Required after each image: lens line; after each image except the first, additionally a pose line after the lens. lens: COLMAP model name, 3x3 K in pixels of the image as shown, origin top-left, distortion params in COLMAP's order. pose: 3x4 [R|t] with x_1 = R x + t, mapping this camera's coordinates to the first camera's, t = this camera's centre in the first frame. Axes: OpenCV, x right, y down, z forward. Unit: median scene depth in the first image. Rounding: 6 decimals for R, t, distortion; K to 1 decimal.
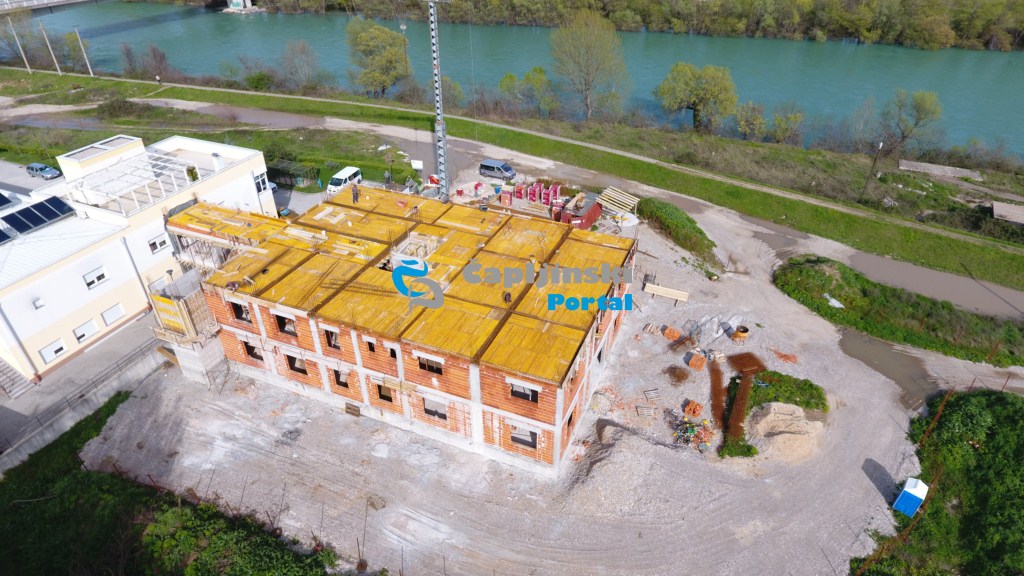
lens RADIAL K [[595.6, 0, 518.8], [0, 595.6, 288.4], [0, 0, 1]] dist [-0.006214, -0.000077]
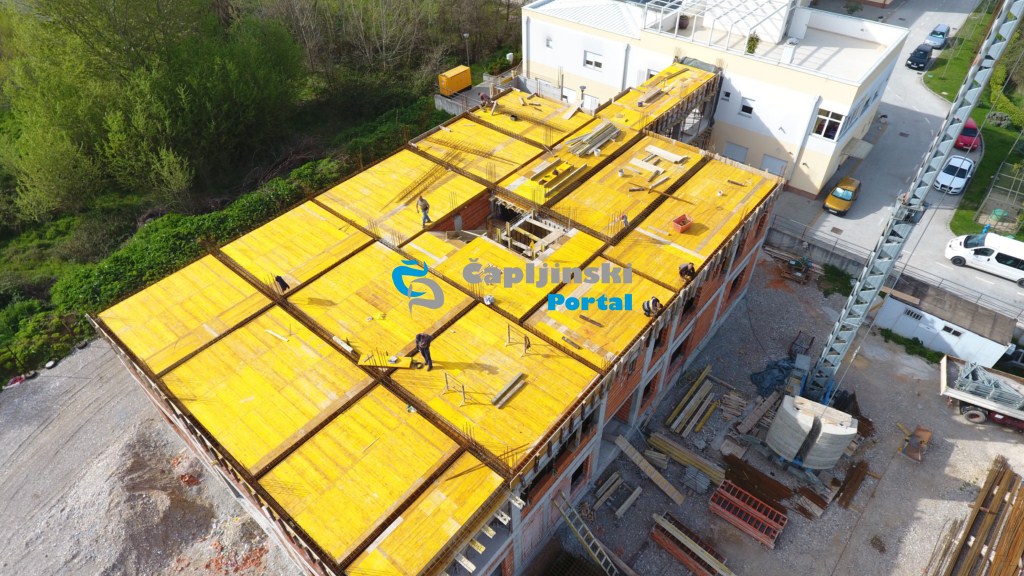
lens RADIAL K [[595.6, 0, 518.8], [0, 595.6, 288.4], [0, 0, 1]] dist [-0.006214, -0.000077]
pose [[-0.296092, 0.652678, -0.697382, 0.292381], [-0.526504, 0.497657, 0.689298, -0.457369], [0.796946, 0.571270, 0.196285, 0.911545]]
